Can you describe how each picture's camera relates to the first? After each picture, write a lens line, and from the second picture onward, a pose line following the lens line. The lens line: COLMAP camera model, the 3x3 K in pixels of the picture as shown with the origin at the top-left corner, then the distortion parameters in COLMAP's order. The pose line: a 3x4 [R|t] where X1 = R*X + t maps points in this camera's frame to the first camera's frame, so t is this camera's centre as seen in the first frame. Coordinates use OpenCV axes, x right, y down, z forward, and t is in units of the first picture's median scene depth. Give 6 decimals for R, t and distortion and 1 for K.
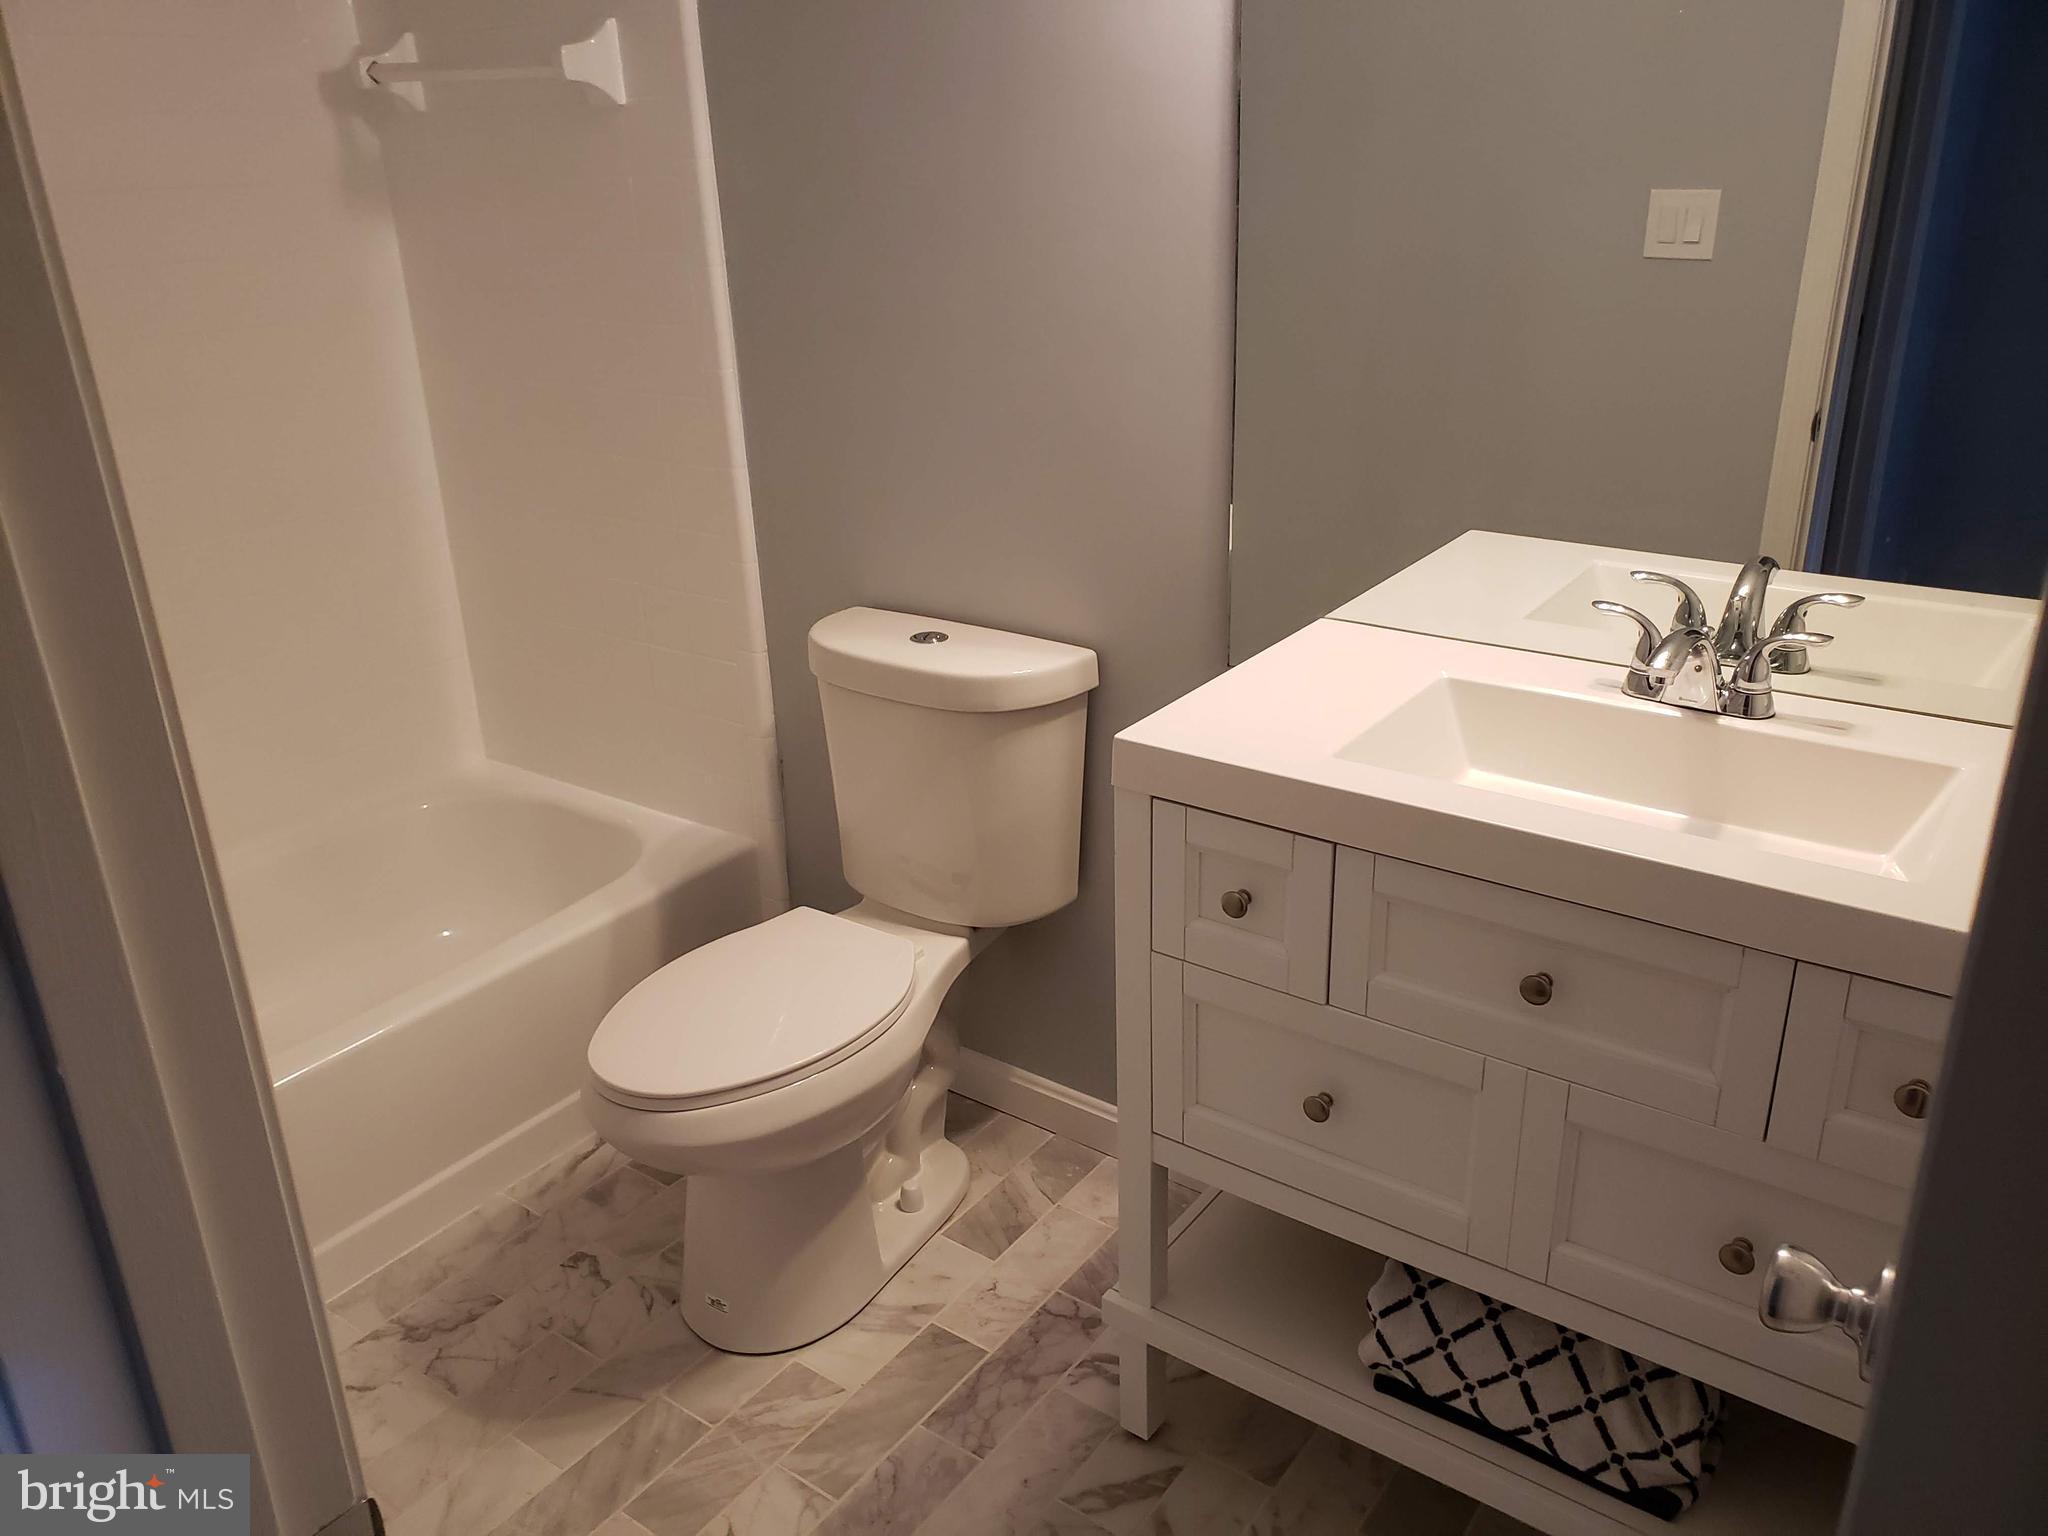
lens RADIAL K [[1585.5, 0, 1005.6], [0, 1585.5, 751.9], [0, 0, 1]] dist [0.037280, -0.039655]
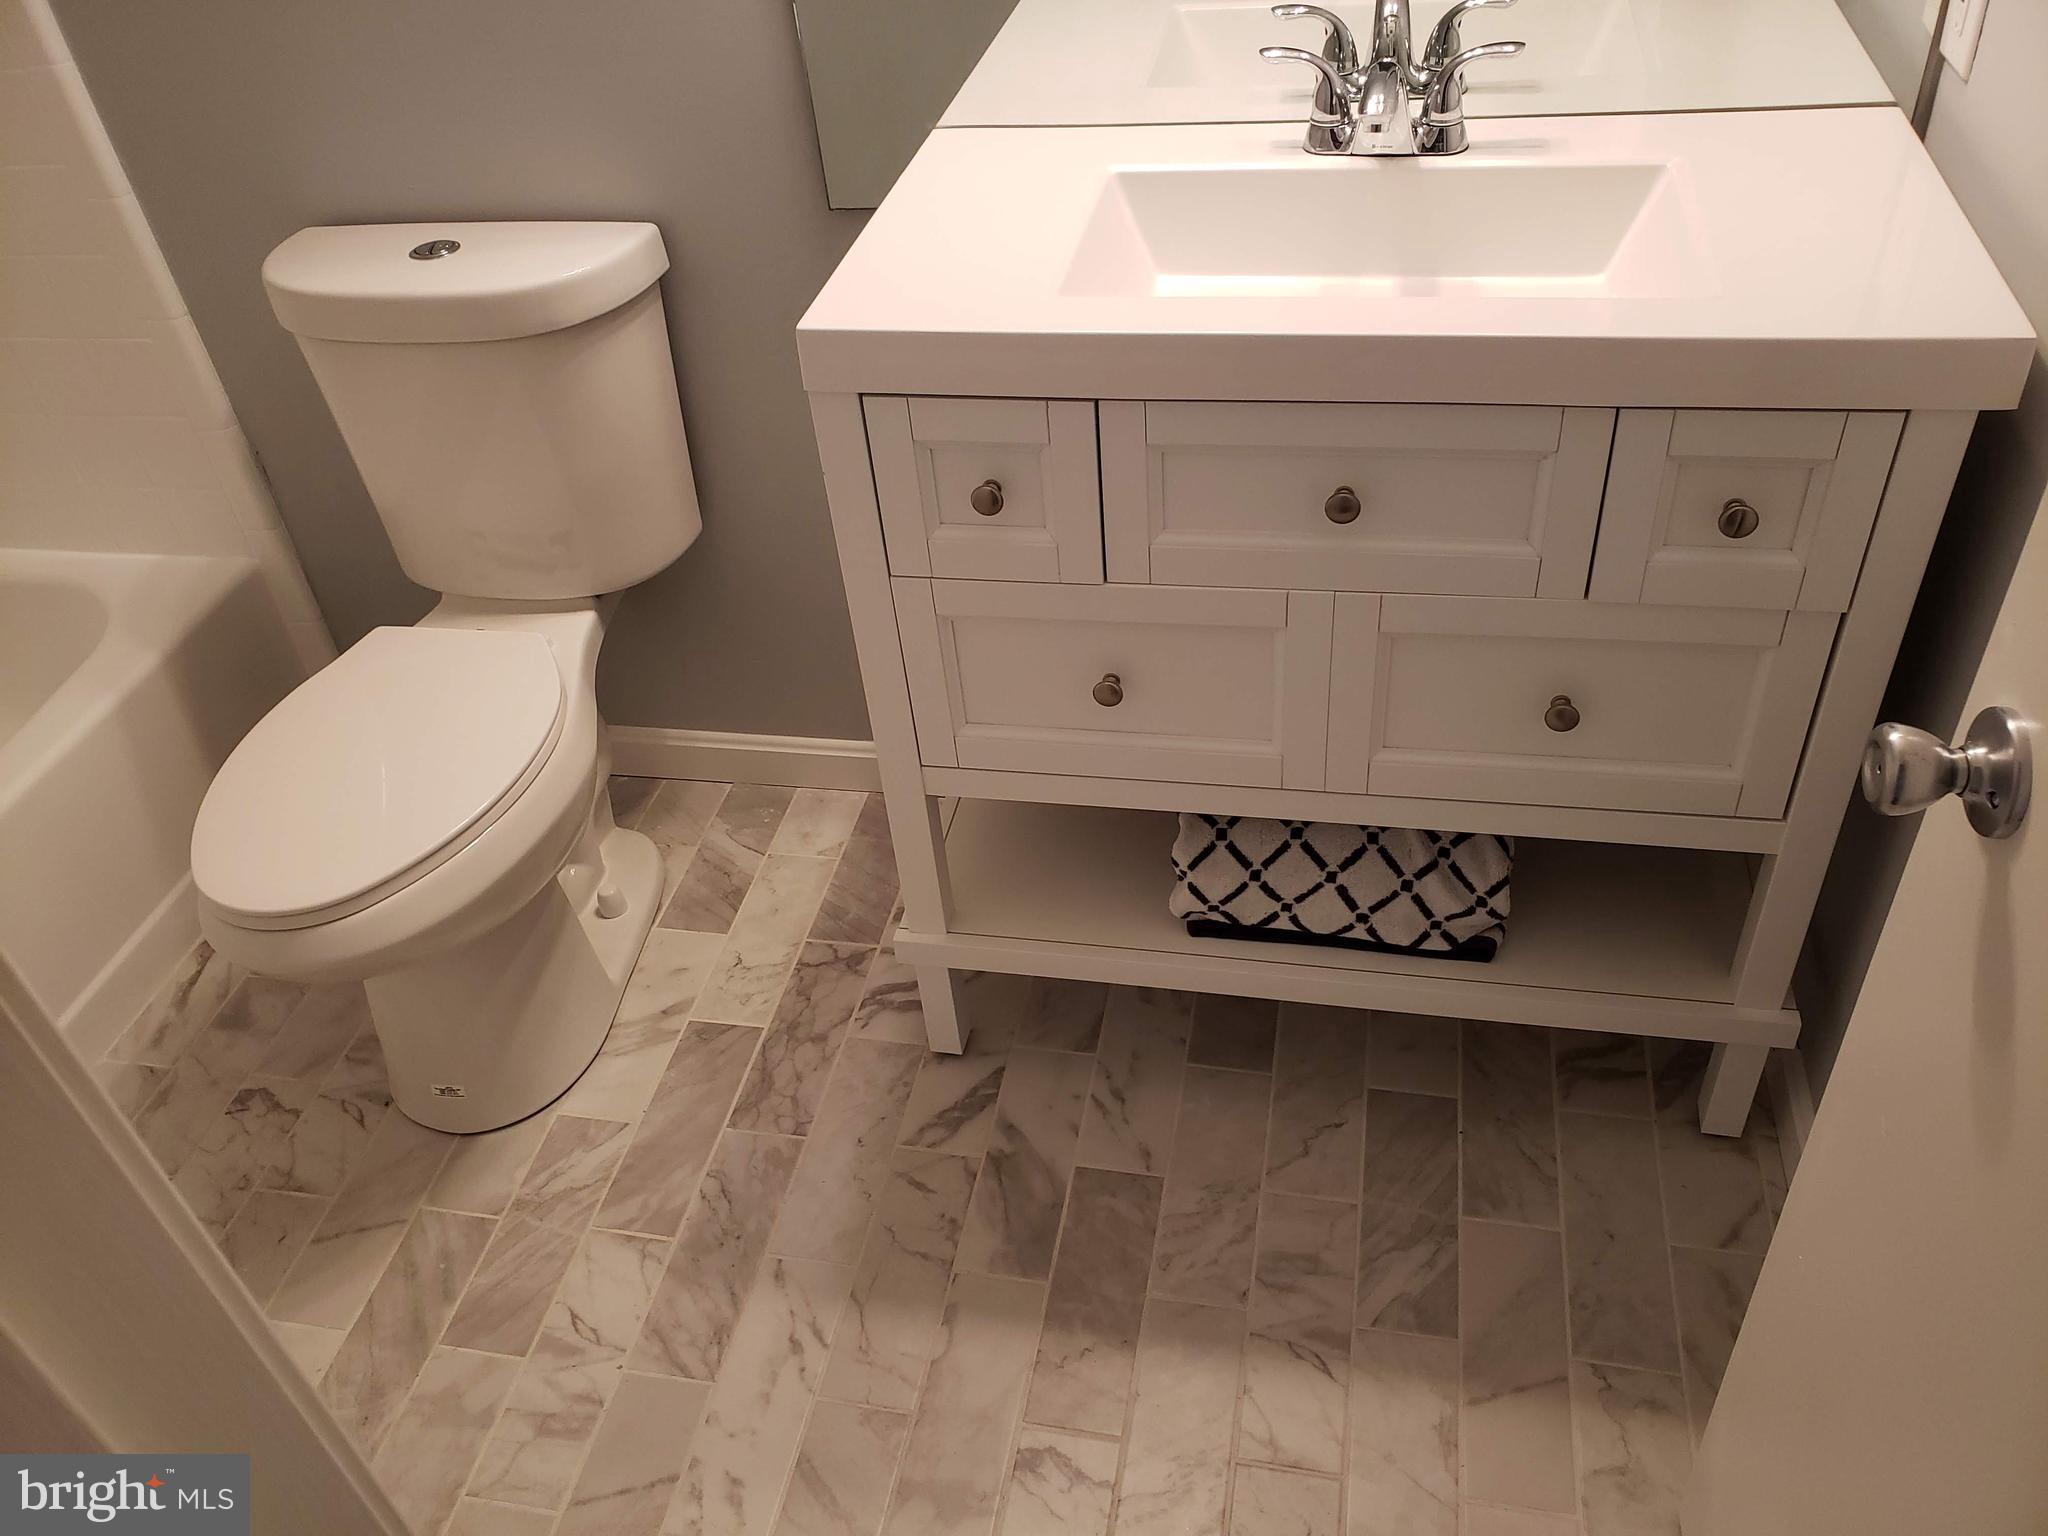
lens RADIAL K [[1585.5, 0, 1026.0], [0, 1585.5, 748.4], [0, 0, 1]] dist [0.037280, -0.039655]
pose [[0.905493, -0.302499, 0.297618, -0.105278], [0.208357, 0.927894, 0.309194, -0.031115], [-0.369689, -0.217962, 0.903229, 0.152265]]
